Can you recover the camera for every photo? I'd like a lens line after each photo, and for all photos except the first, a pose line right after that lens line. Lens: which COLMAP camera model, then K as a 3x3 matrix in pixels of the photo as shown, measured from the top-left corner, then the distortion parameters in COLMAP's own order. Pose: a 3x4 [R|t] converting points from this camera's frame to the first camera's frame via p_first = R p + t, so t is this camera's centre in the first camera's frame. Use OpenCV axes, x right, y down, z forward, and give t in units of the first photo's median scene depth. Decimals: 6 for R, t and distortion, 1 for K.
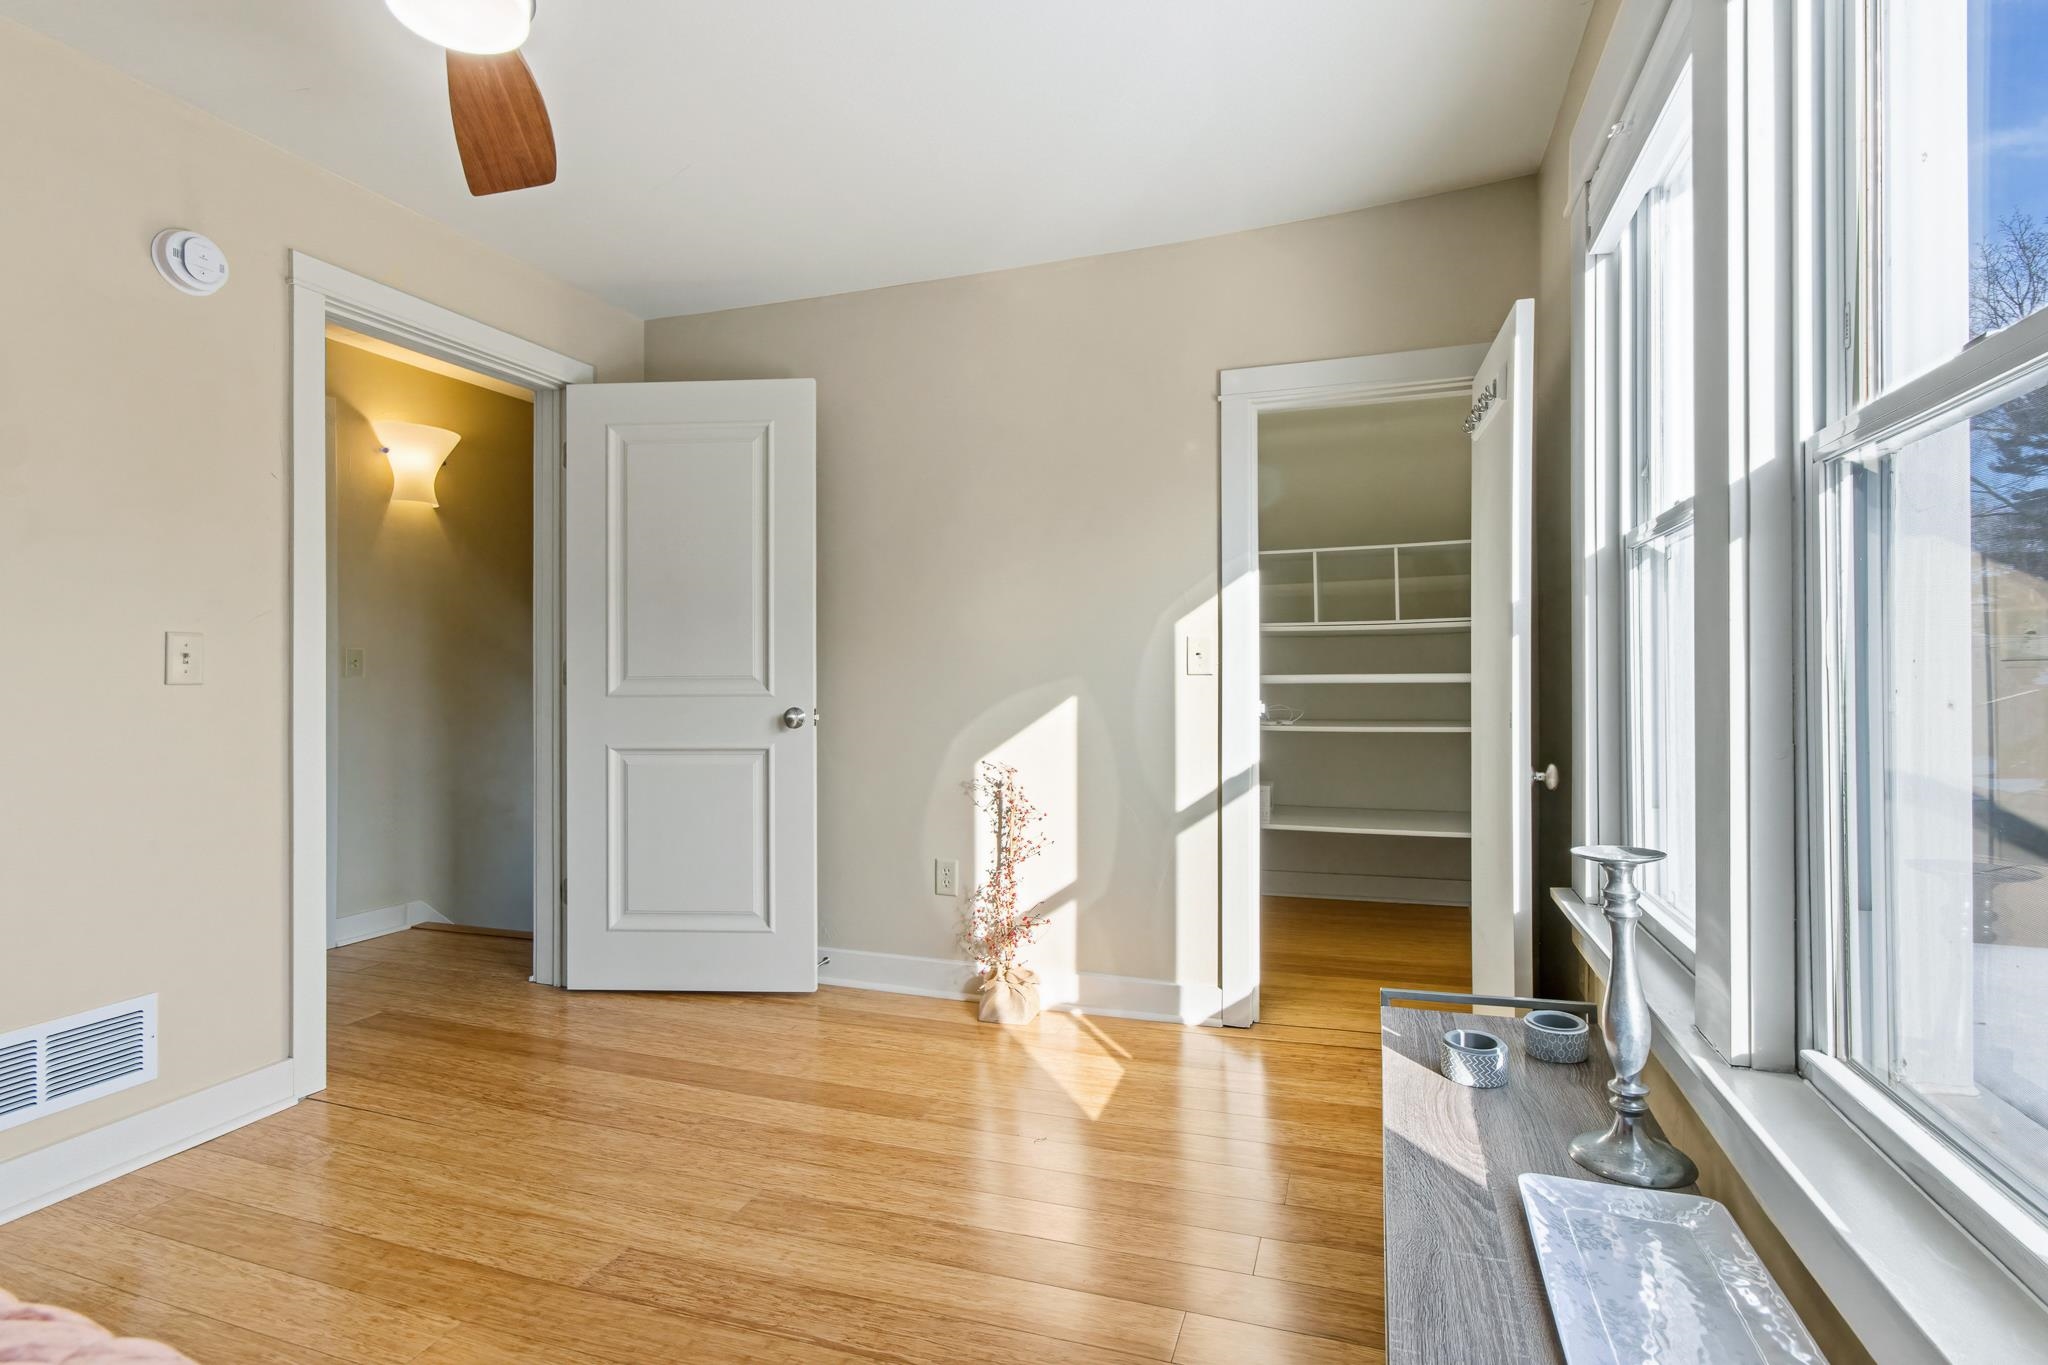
lens RADIAL K [[934.3, 0, 1021.8], [0, 934.3, 668.8], [0, 0, 1]] dist [-0.000736, -0.000189]
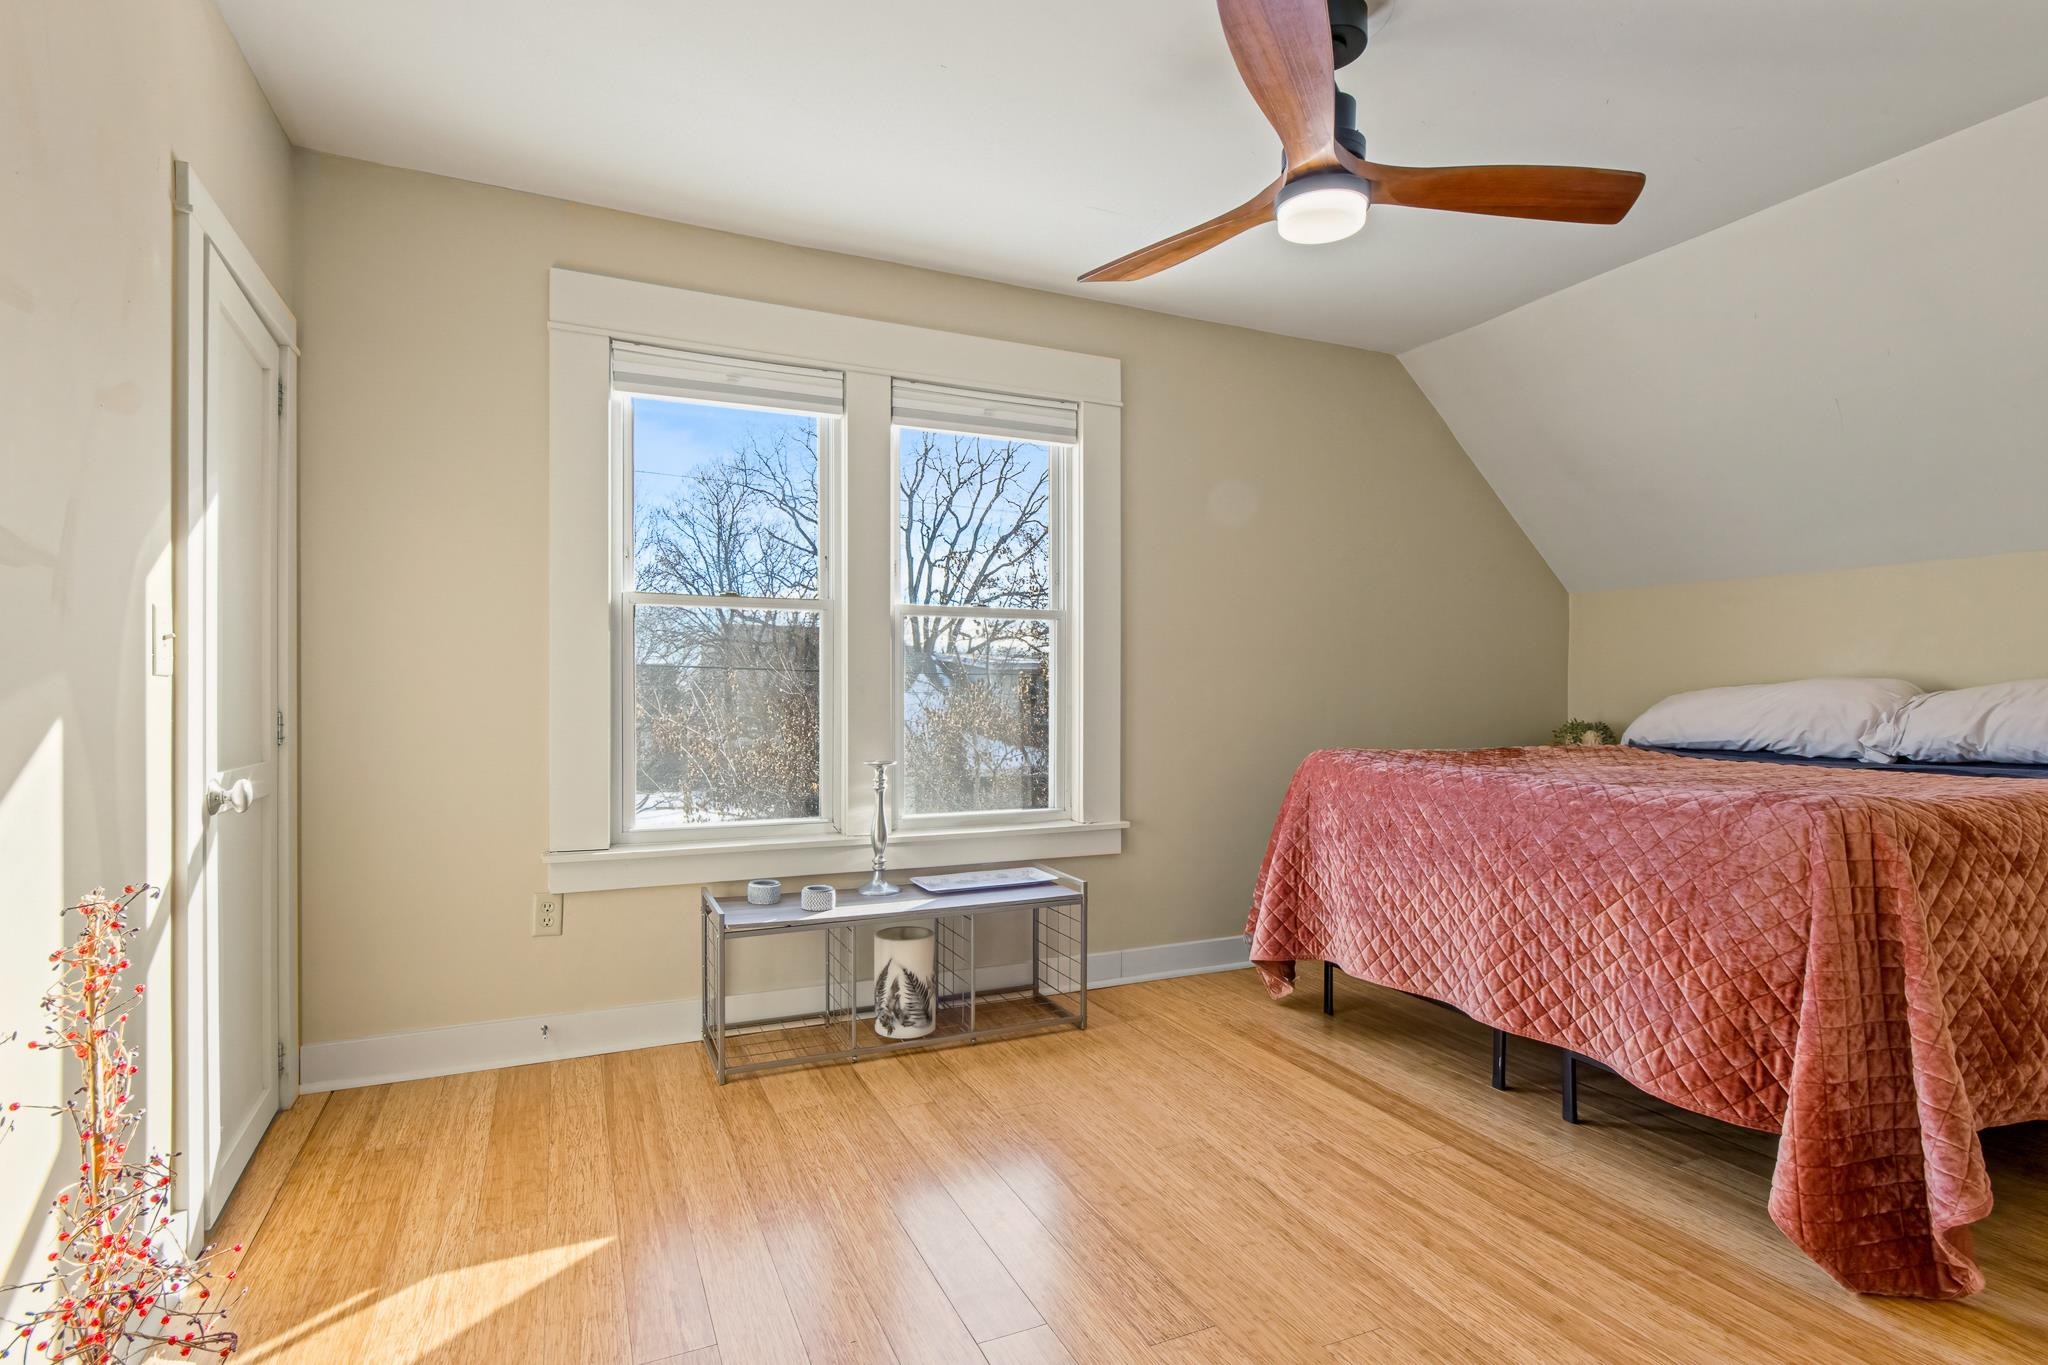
lens RADIAL K [[995.0, 0, 1031.1], [0, 995.0, 707.7], [0, 0, 1]] dist [0.000843, -0.000294]
pose [[-0.693698, 0.000011, 0.720266, -0.565905], [0.000581, 1.000000, 0.000545, 0.022522], [-0.720266, 0.000797, -0.693698, 0.967838]]
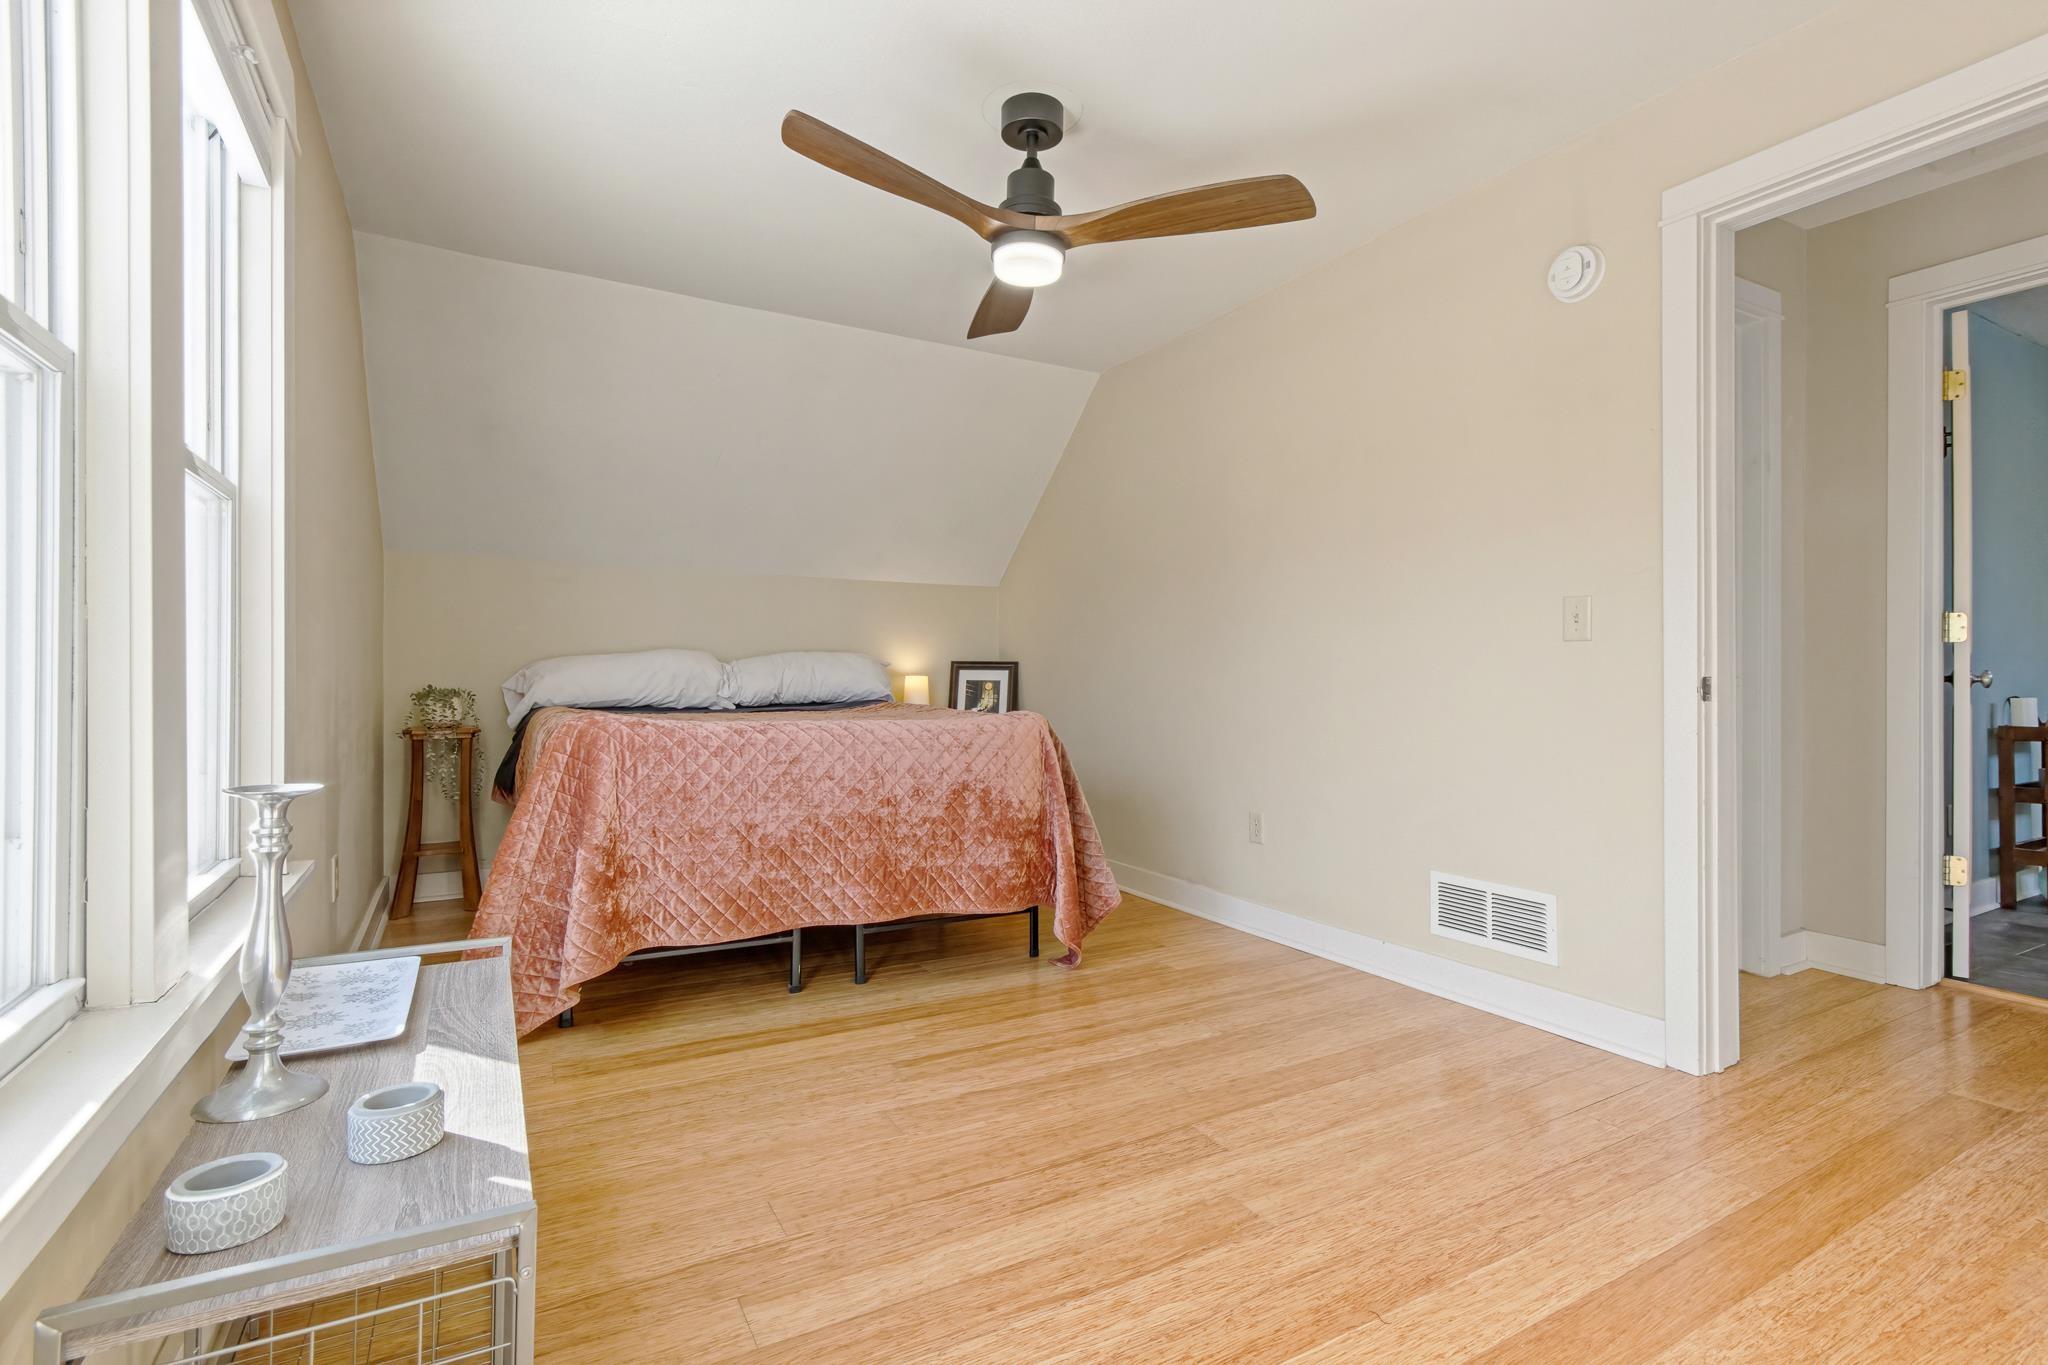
lens RADIAL K [[977.3, 0, 975.9], [0, 977.3, 672.6], [0, 0, 1]] dist [0.001074, -0.000133]
pose [[-0.675115, 0.009820, -0.737647, 0.353050], [0.013862, 0.999904, 0.000624, 0.030613], [0.737582, -0.009804, -0.675187, 0.886998]]
